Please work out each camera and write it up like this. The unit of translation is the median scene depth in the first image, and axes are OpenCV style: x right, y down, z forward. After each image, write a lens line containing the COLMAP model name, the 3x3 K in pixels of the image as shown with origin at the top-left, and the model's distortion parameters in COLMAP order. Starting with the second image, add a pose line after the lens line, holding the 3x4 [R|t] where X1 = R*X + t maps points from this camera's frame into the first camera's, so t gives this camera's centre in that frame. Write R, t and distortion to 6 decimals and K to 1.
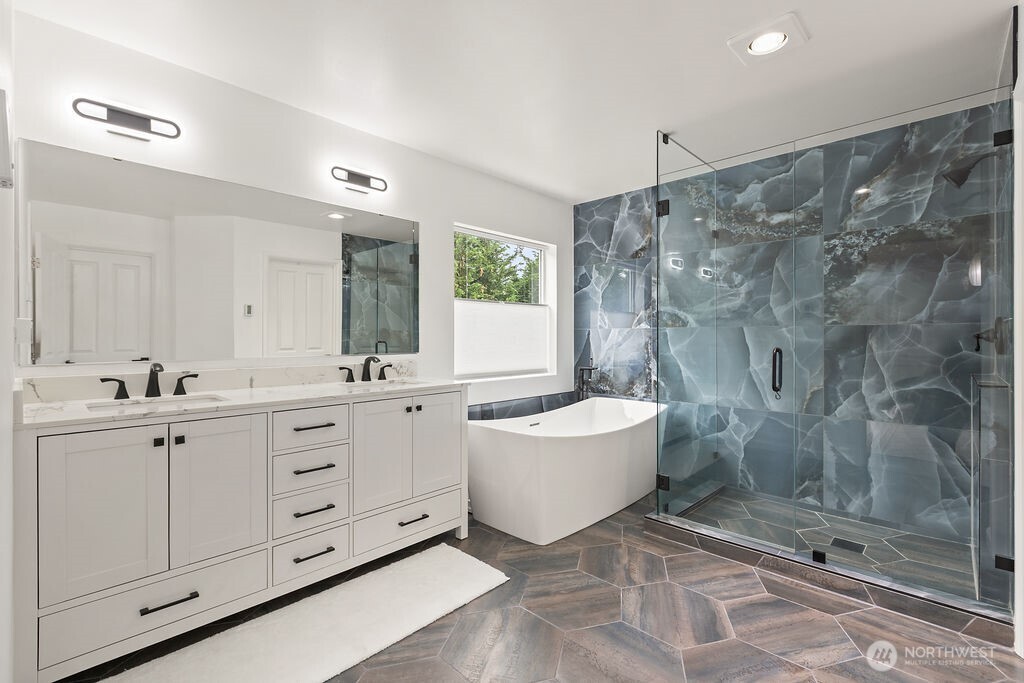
lens RADIAL K [[460.6, 0, 508.6], [0, 460.6, 341.8], [0, 0, 1]] dist [0.003789, 0.000123]
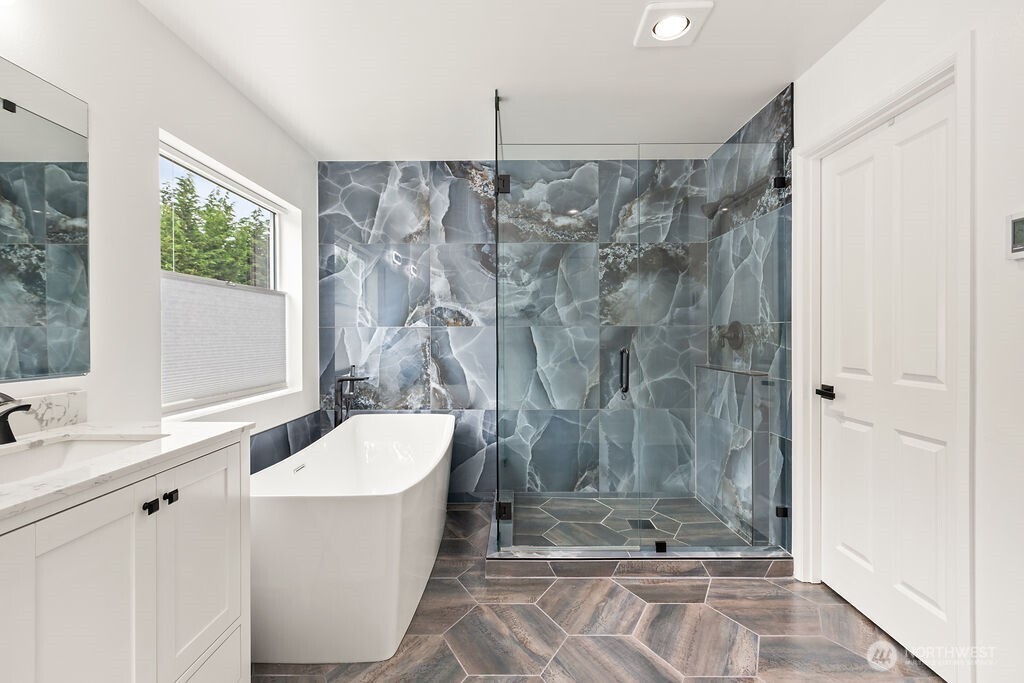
lens RADIAL K [[460.6, 0, 514.0], [0, 460.6, 338.9], [0, 0, 1]] dist [0.003789, 0.000123]
pose [[0.722922, -0.007906, 0.690884, -0.224824], [0.010865, 0.999941, 0.000074, -0.007650], [-0.690844, 0.007453, 0.722965, 0.368013]]
